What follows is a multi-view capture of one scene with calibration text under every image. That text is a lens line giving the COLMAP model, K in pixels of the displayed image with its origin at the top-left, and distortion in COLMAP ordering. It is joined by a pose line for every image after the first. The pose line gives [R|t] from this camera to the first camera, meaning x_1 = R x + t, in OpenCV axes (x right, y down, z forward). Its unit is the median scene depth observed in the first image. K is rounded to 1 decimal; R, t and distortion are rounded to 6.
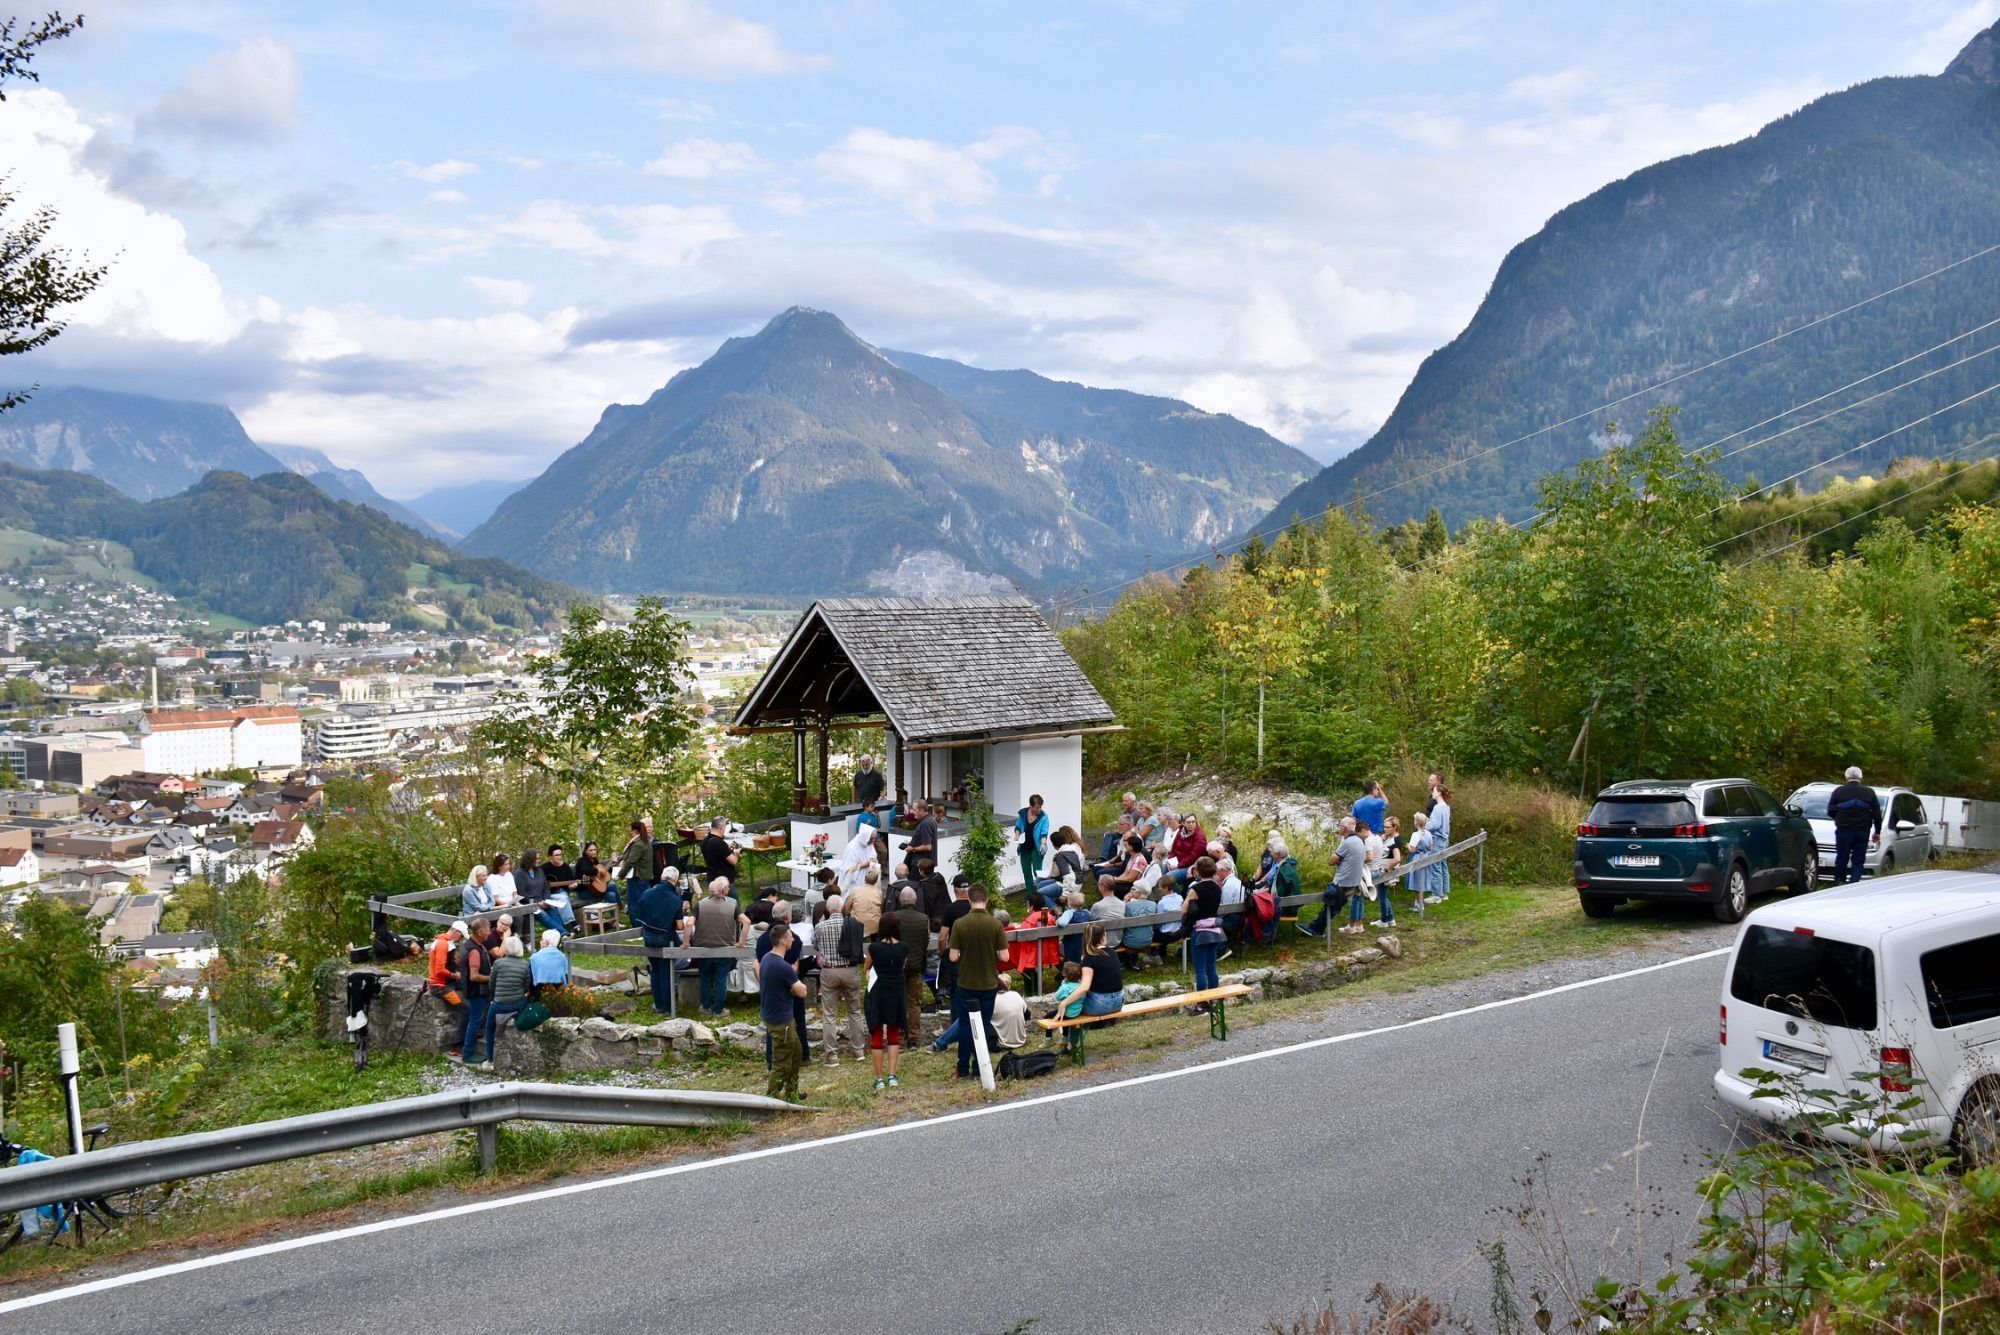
lens RADIAL K [[1730.2, 0, 985.9], [0, 1730.2, 678.9], [0, 0, 1]] dist [-0.079533, 0.085504]
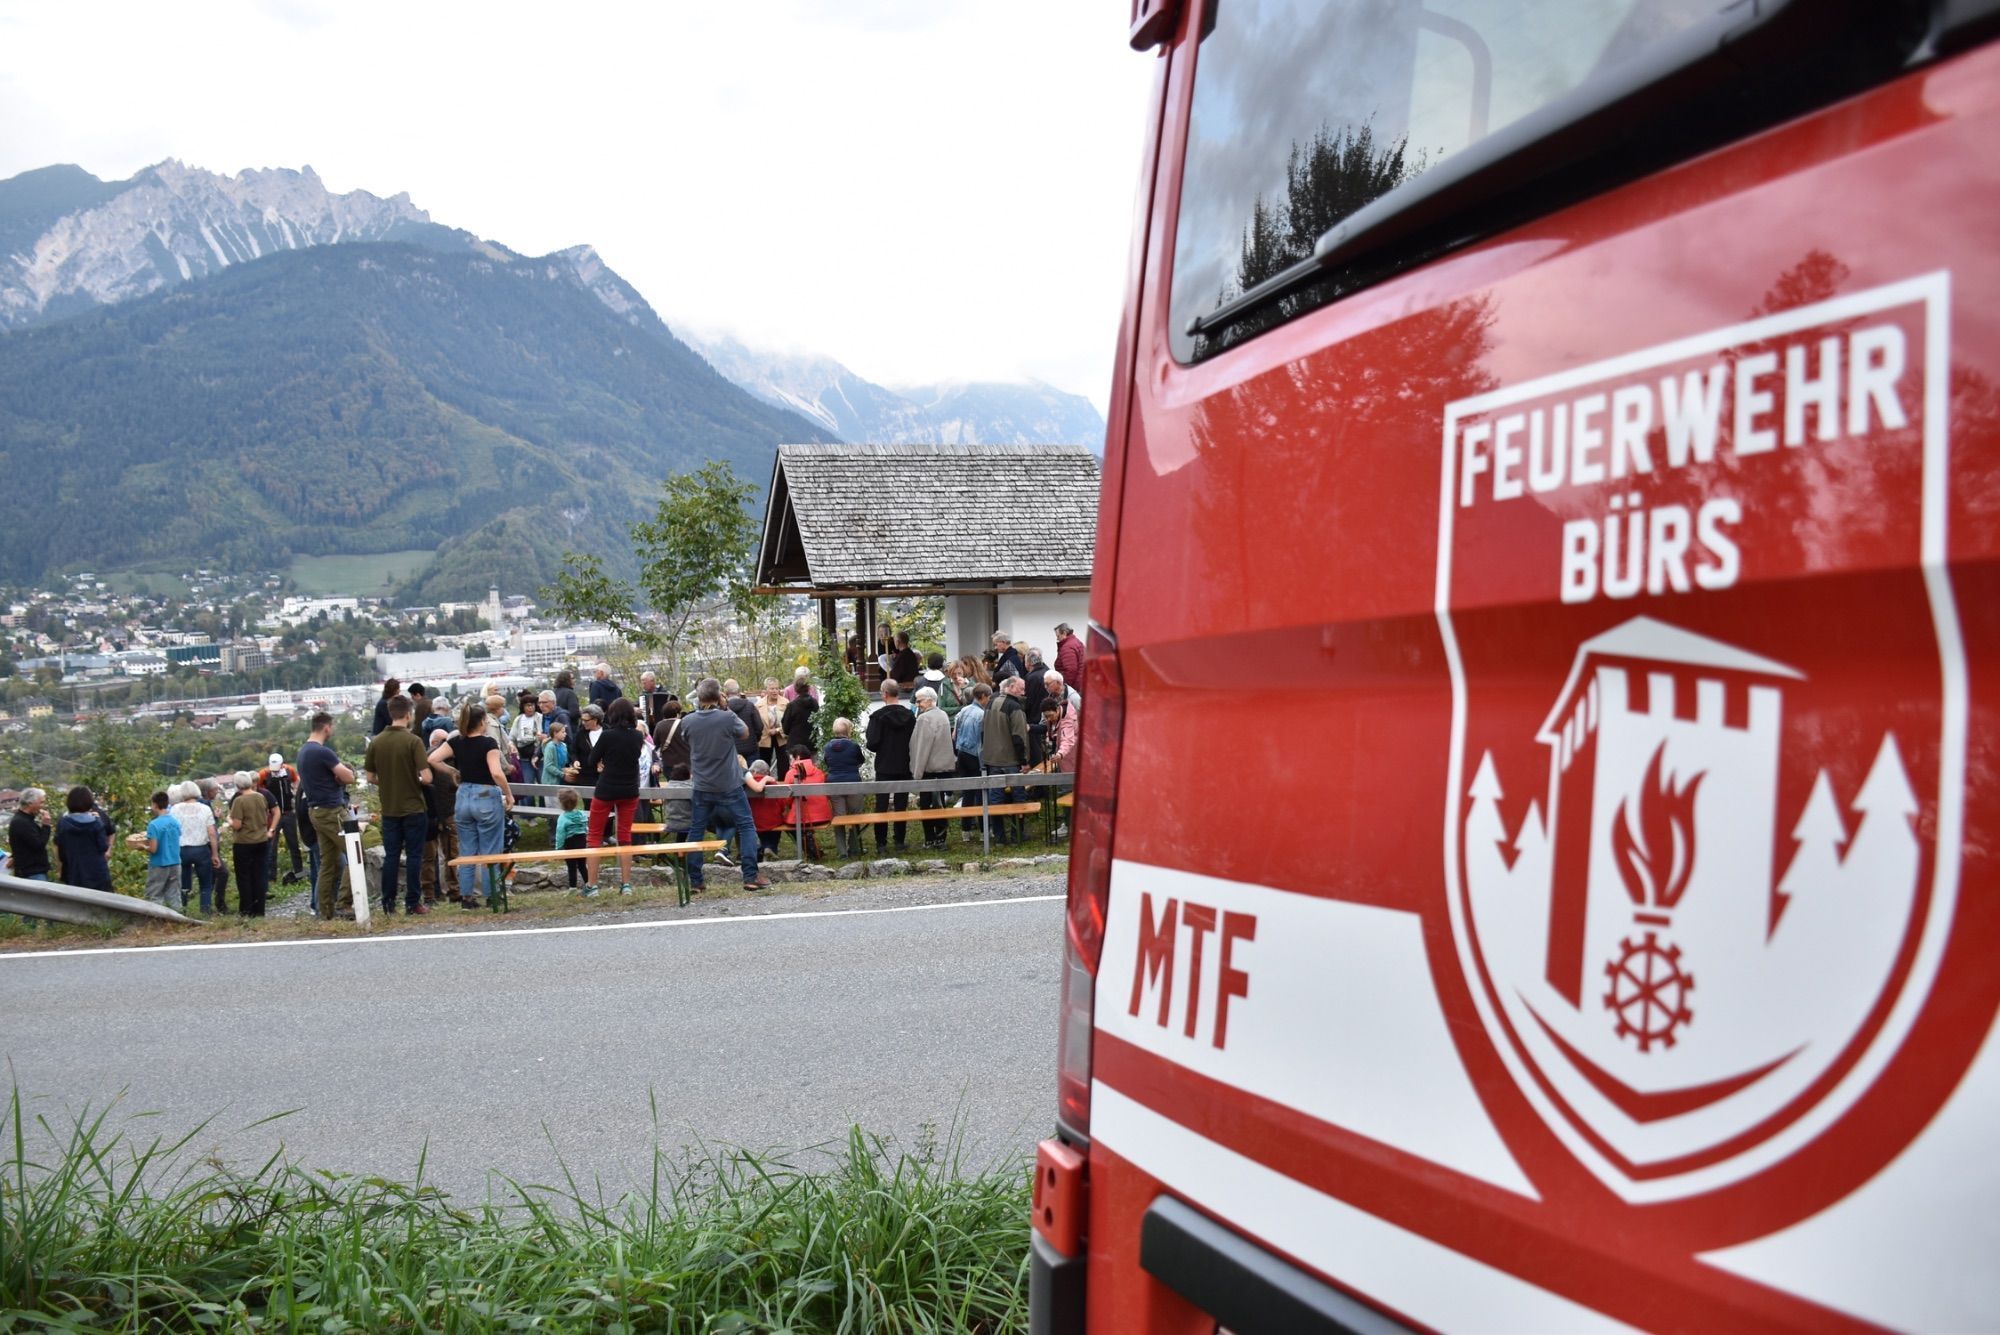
lens RADIAL K [[1577.7, 0, 1009.0], [0, 1577.7, 670.1], [0, 0, 1]] dist [-0.131351, 0.094324]
pose [[0.885830, 0.018013, -0.463660, 0.362059], [-0.007748, 0.999681, 0.024034, 0.049042], [0.463945, -0.017697, 0.885687, 0.256487]]
